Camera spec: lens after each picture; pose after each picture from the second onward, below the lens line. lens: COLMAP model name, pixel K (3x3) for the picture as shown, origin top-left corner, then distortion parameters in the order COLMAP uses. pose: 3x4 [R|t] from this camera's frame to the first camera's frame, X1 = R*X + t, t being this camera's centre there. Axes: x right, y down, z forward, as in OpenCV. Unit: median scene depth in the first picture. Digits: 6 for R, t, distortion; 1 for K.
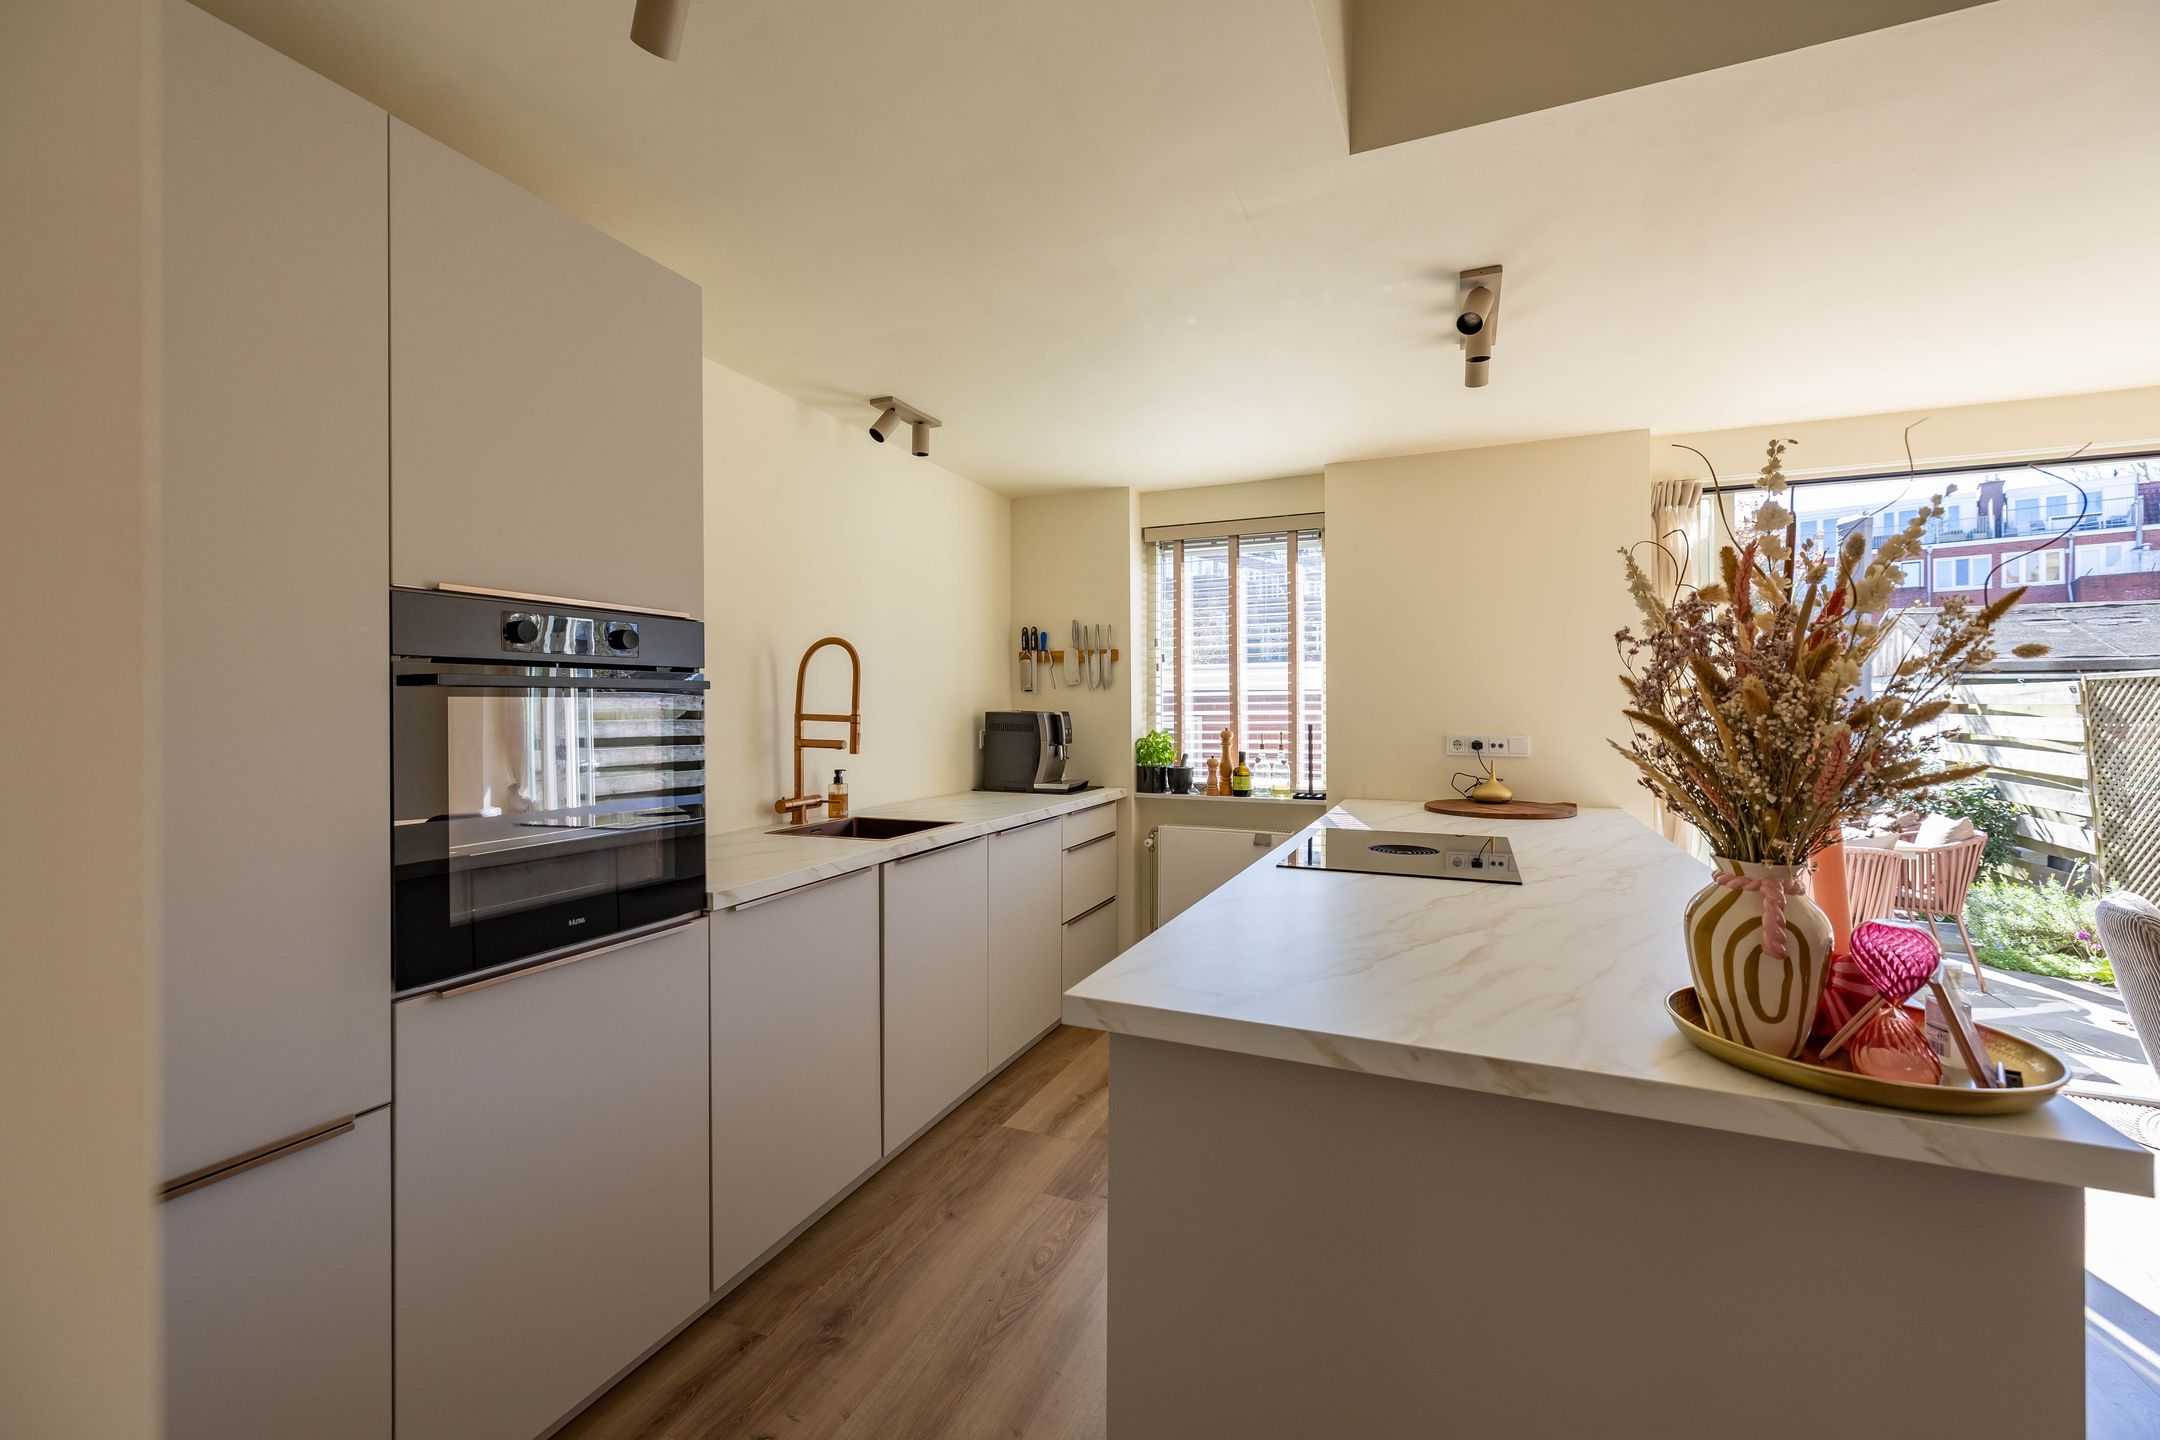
lens RADIAL K [[909.2, 0, 1072.7], [0, 909.2, 707.0], [0, 0, 1]] dist [0.001365, 0.000160]
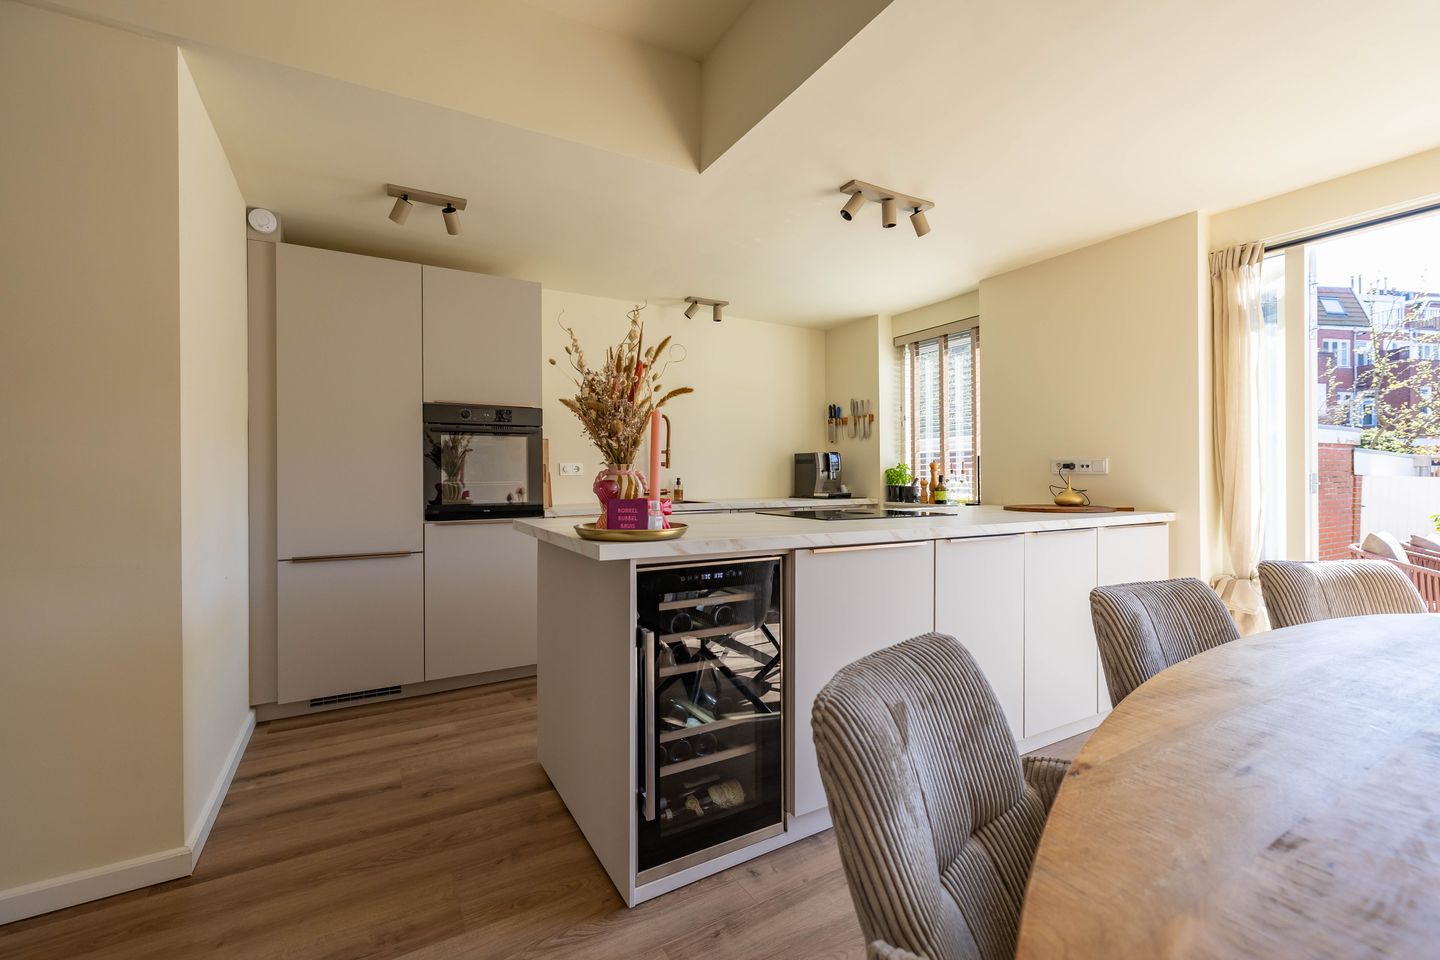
lens RADIAL K [[619.3, 0, 714.4], [0, 619.3, 476.5], [0, 0, 1]] dist [0.001379, 0.000048]
pose [[0.804004, -0.001718, -0.594621, 0.504241], [0.002828, 0.999996, 0.000934, 0.049125], [0.594617, -0.002433, 0.804006, -0.074323]]
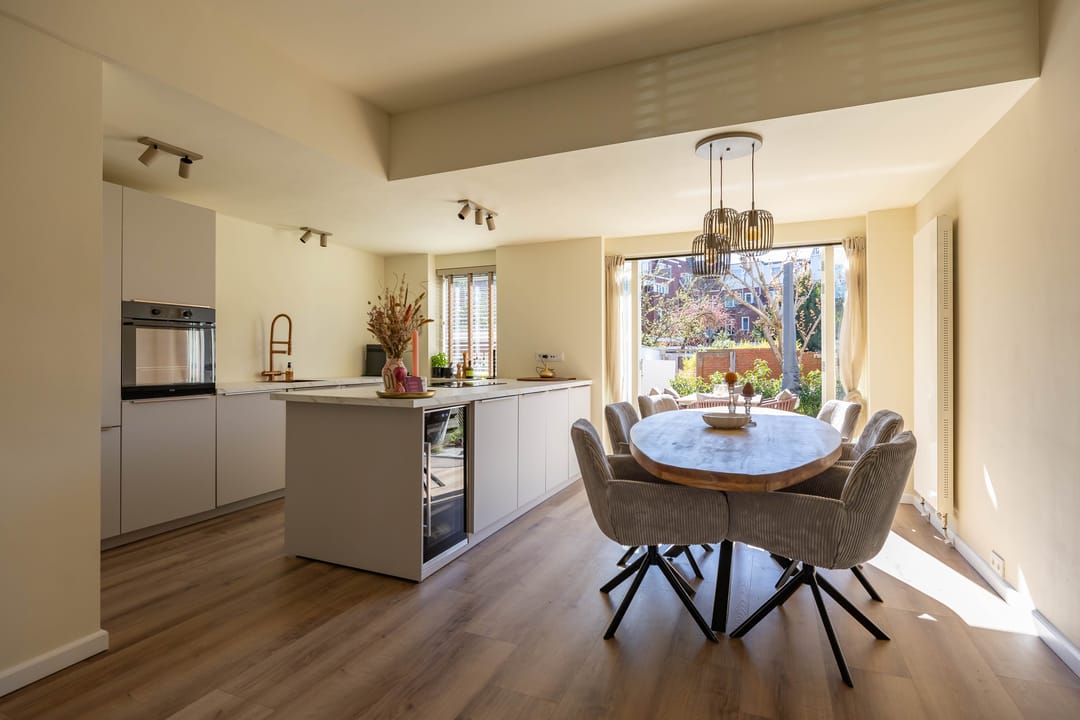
lens RADIAL K [[541.0, 0, 539.5], [0, 541.0, 351.1], [0, 0, 1]] dist [-0.002434, -0.000892]
pose [[0.999995, 0.002998, 0.000802, 0.376265], [-0.002990, 0.999942, -0.010372, 0.037825], [-0.000833, 0.010369, 0.999946, -0.476451]]
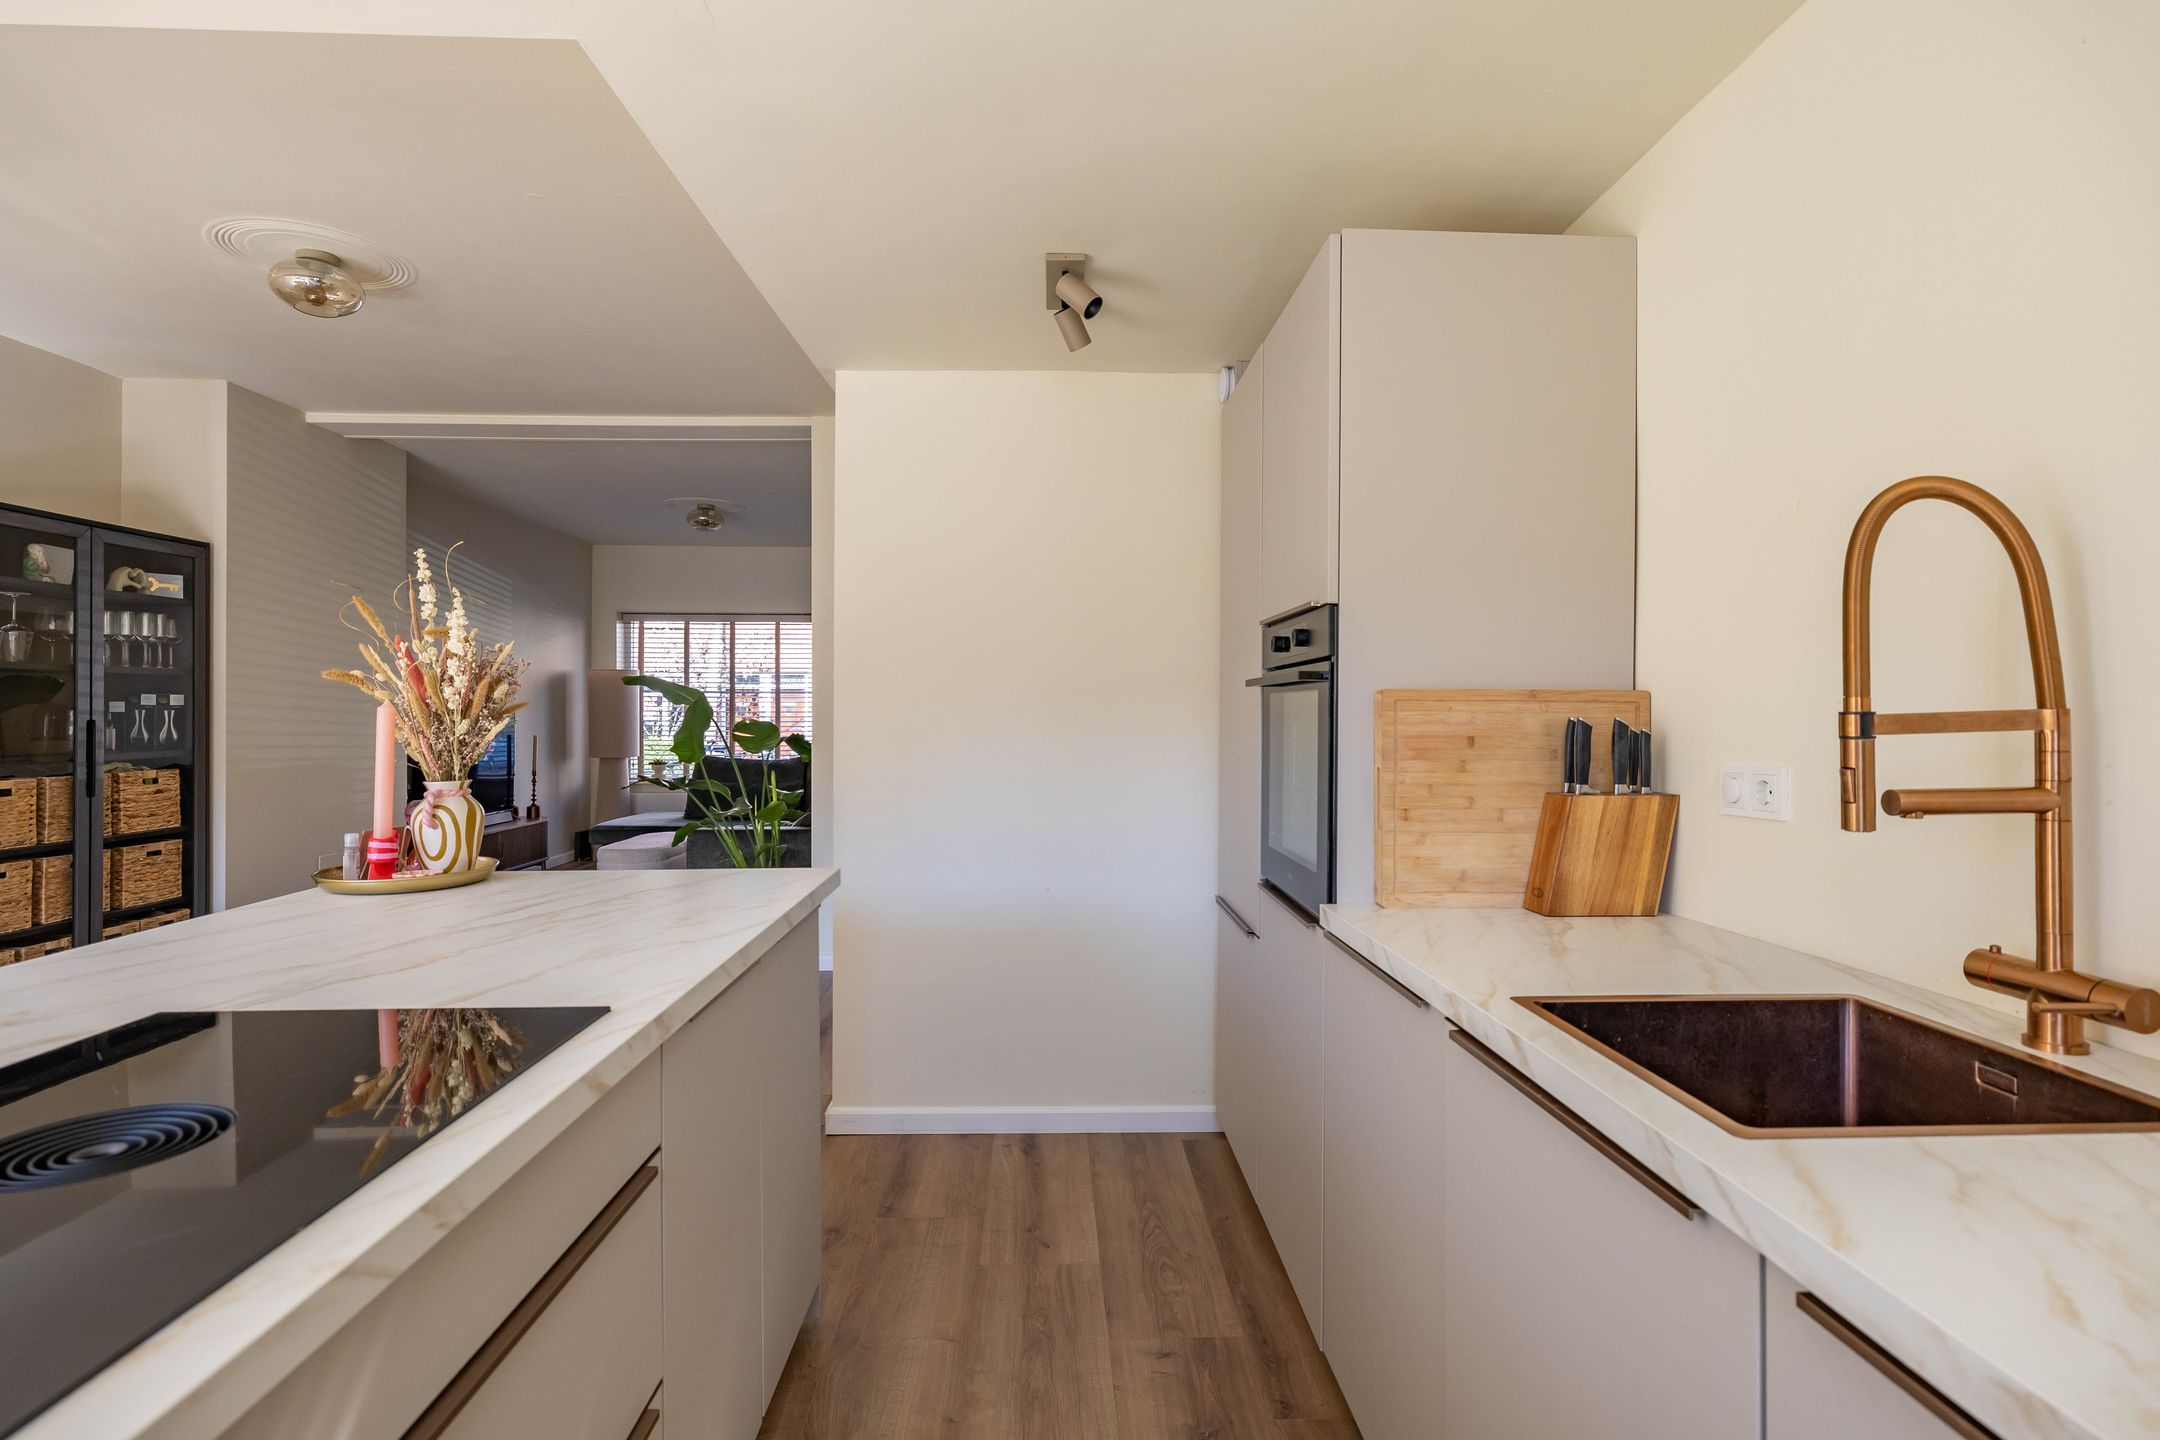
lens RADIAL K [[1082.0, 0, 1078.9], [0, 1082.0, 702.2], [0, 0, 1]] dist [-0.002434, -0.000892]
pose [[-0.902497, -0.003023, -0.430685, 0.131361], [-0.001634, 0.999992, -0.003595, 0.005444], [0.430692, -0.002540, -0.902495, 0.868638]]
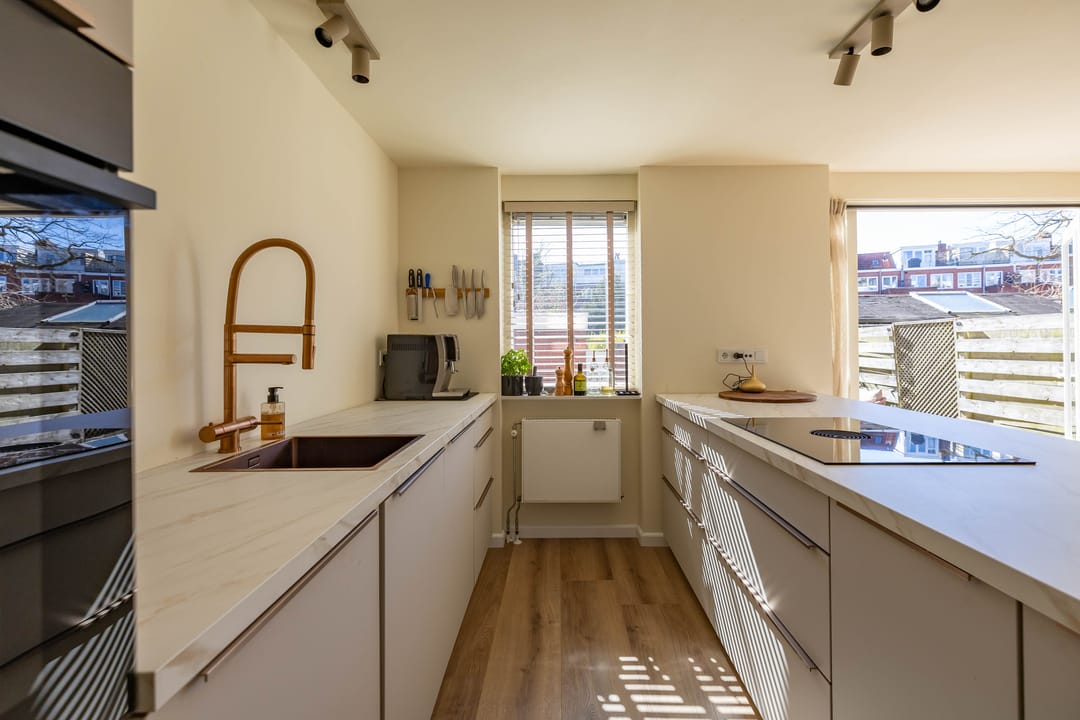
lens RADIAL K [[481.8, 0, 564.5], [0, 481.8, 340.8], [0, 0, 1]] dist [-0.001671, -0.000251]
pose [[0.911469, 0.000422, 0.411368, -0.144859], [0.003912, 0.999945, -0.009694, 0.020625], [-0.411349, 0.010445, 0.911418, 0.327696]]
